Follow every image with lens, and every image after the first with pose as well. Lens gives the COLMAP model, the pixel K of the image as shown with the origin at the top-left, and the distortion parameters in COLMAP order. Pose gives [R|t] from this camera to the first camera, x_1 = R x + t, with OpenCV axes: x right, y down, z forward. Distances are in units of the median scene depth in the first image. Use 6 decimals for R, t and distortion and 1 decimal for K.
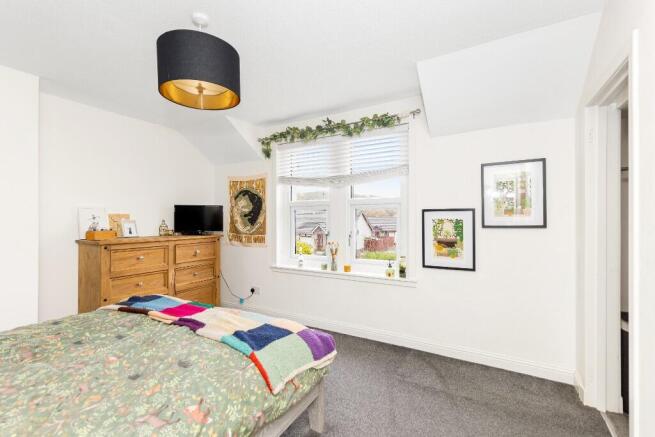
lens RADIAL K [[303.0, 0, 327.4], [0, 303.0, 217.8], [0, 0, 1]] dist [0.041710, -0.001091]
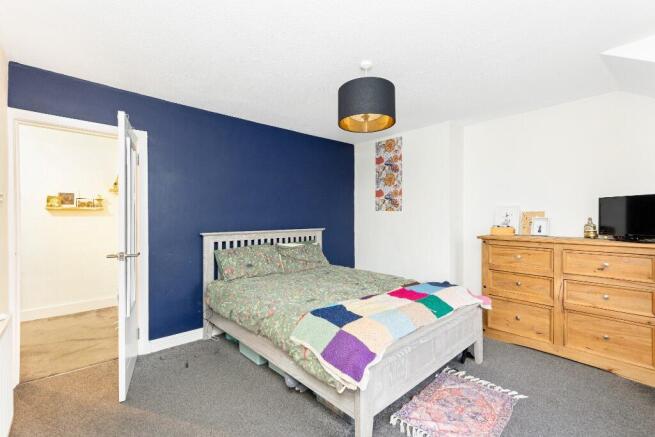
lens RADIAL K [[303.0, 0, 328.1], [0, 303.0, 218.1], [0, 0, 1]] dist [0.041710, -0.001091]
pose [[-0.339871, 0.005810, -0.940454, 0.475479], [0.005751, 0.999975, 0.004099, 0.000744], [0.940455, -0.004016, -0.339896, 0.715129]]
